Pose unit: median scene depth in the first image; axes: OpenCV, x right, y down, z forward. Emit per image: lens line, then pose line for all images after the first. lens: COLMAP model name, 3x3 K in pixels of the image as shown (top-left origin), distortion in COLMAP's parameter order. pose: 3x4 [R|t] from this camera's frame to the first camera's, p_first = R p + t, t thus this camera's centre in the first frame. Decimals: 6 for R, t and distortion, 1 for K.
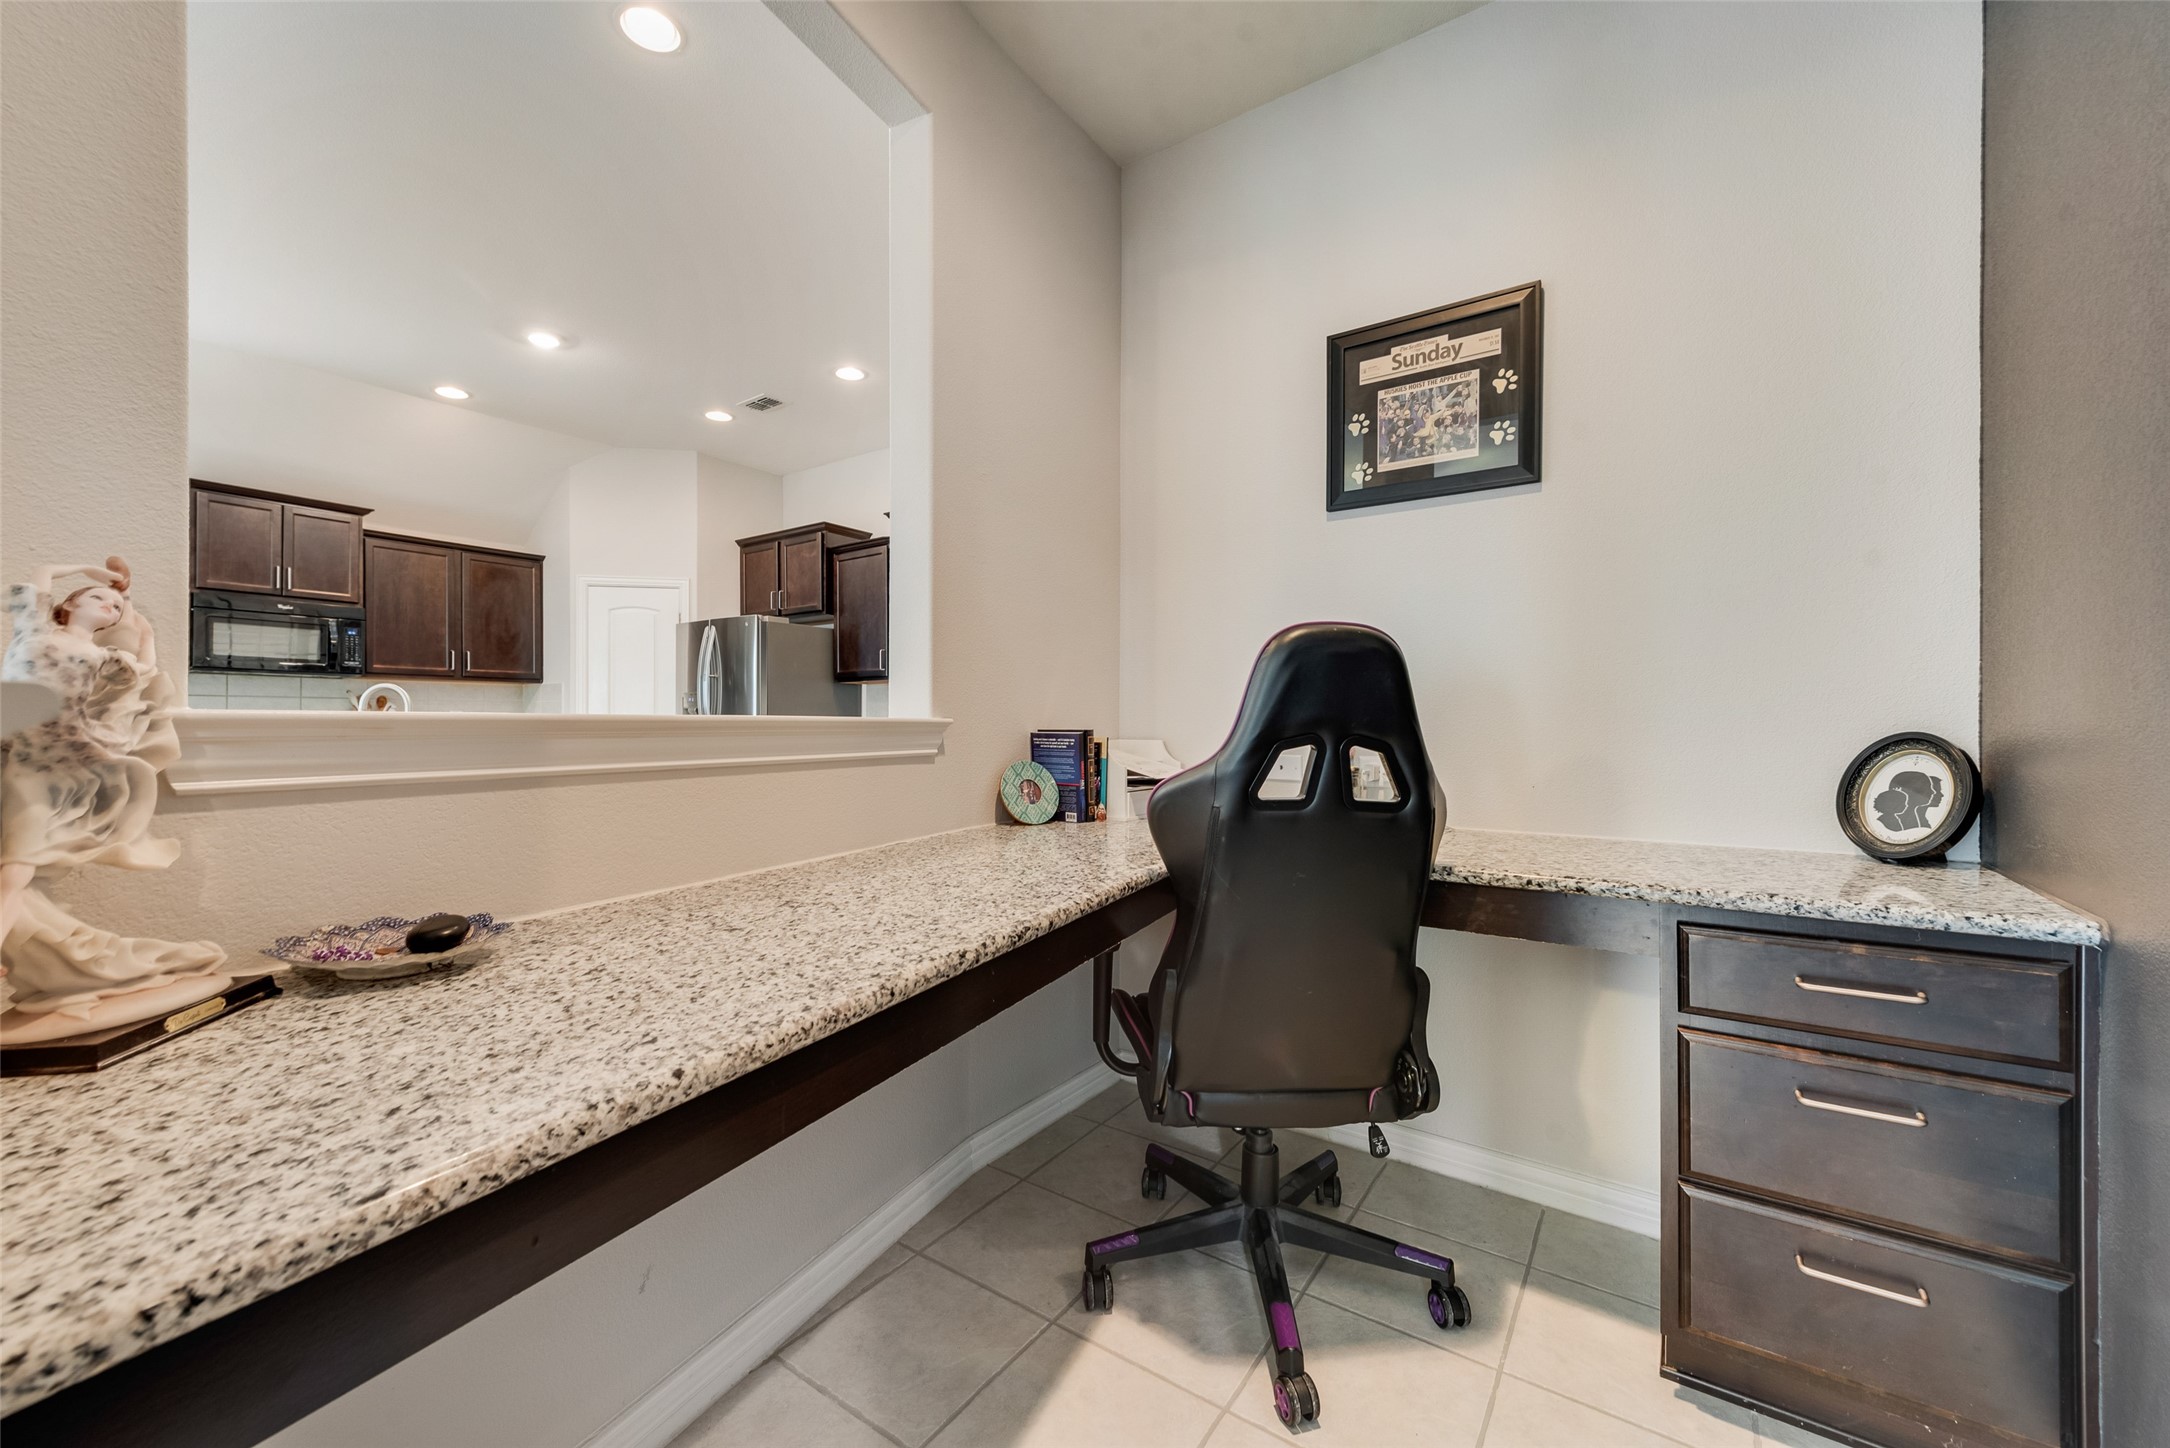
lens RADIAL K [[849.1, 0, 1071.1], [0, 849.1, 721.4], [0, 0, 1]] dist [0.003954, -0.000181]
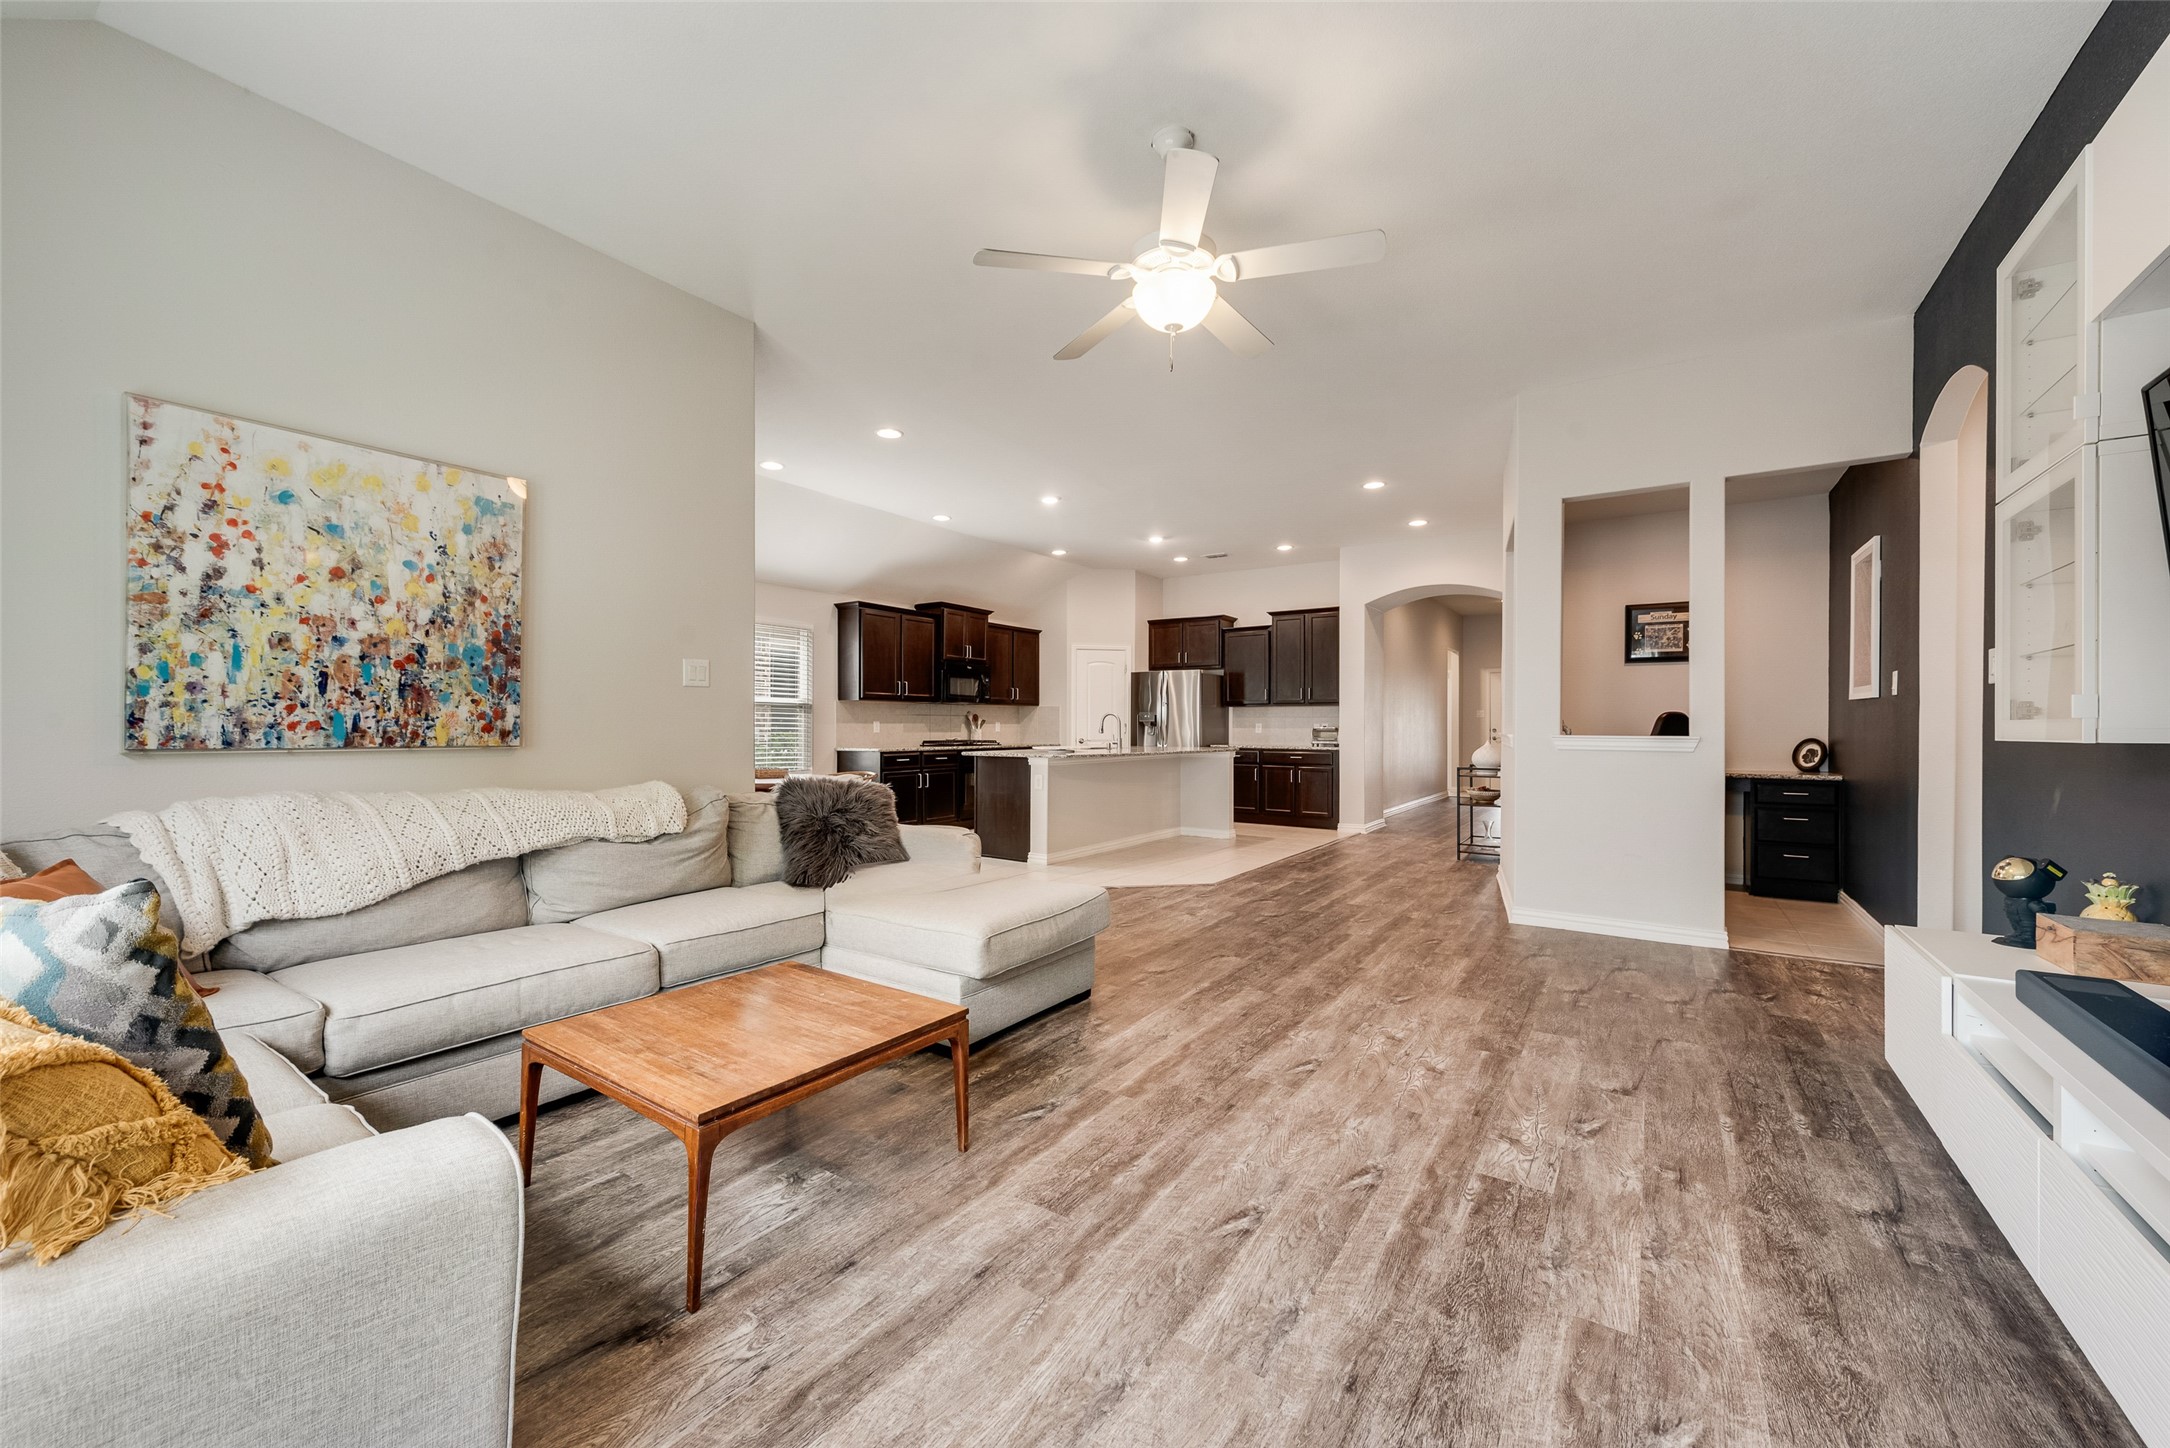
lens RADIAL K [[838.9, 0, 1071.3], [0, 838.9, 730.2], [0, 0, 1]] dist [0.019997, -0.007632]
pose [[0.999938, 0.001753, 0.011027, -0.688775], [-0.001865, 0.999946, 0.010179, -0.015975], [-0.011009, -0.010199, 0.999887, -0.801670]]
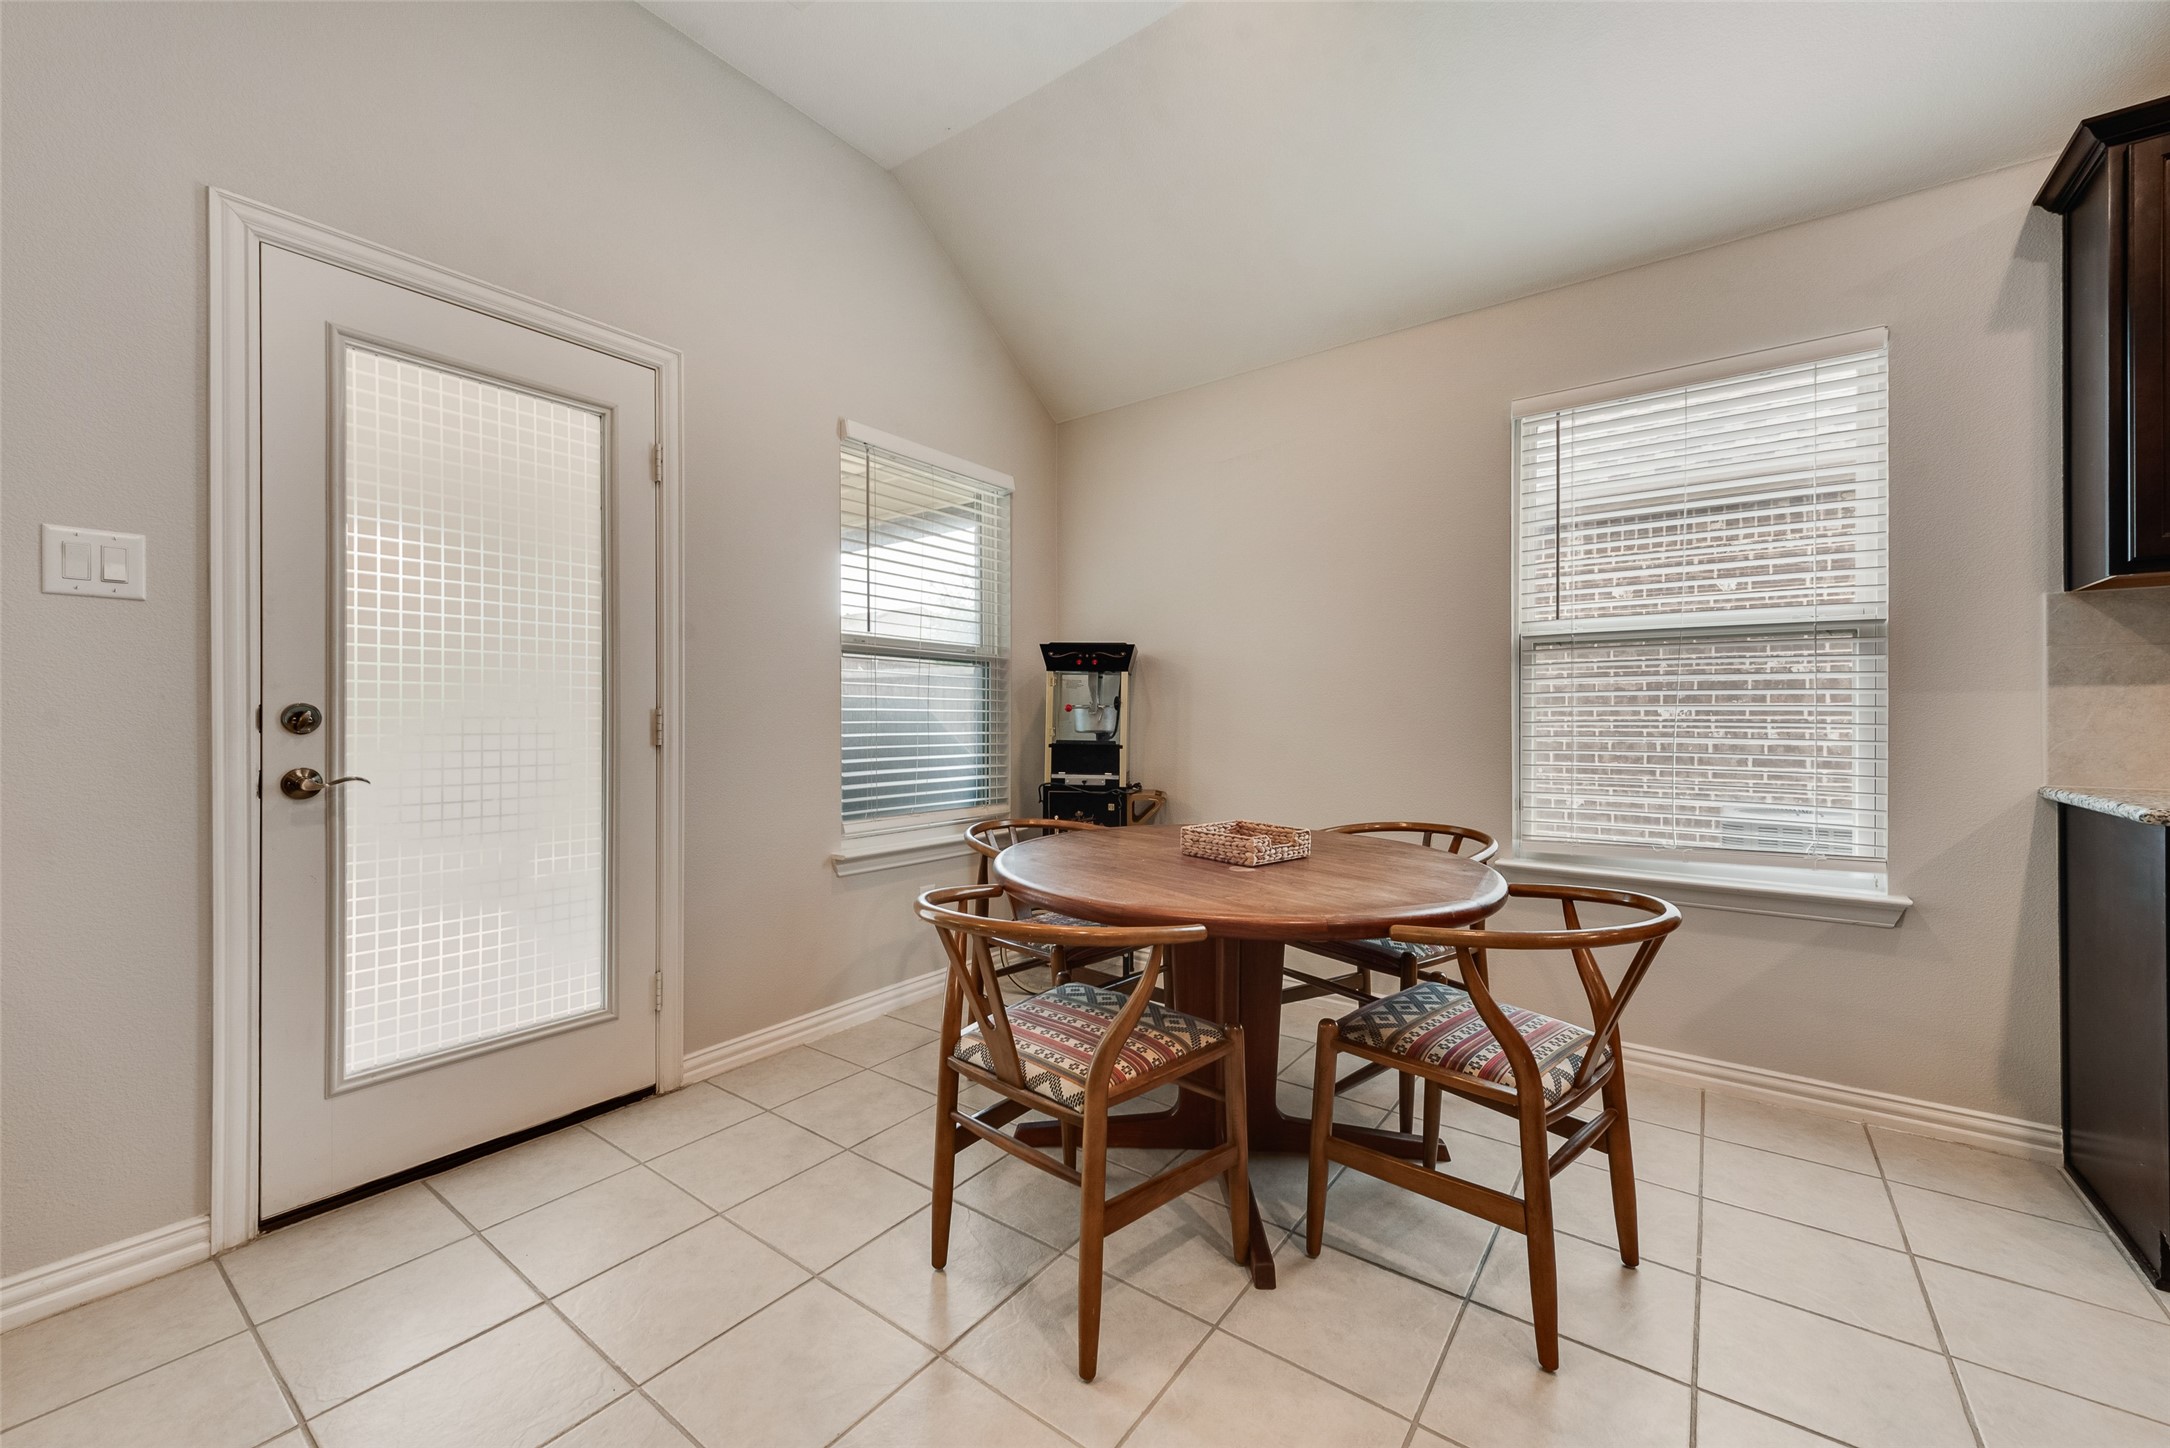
lens RADIAL K [[849.1, 0, 1071.1], [0, 849.1, 721.4], [0, 0, 1]] dist [0.003954, -0.000181]
pose [[-0.031104, 0.001971, -0.999514, -0.712298], [0.004599, 0.999988, 0.001829, 0.001132], [0.999506, -0.004540, -0.031113, 0.344131]]
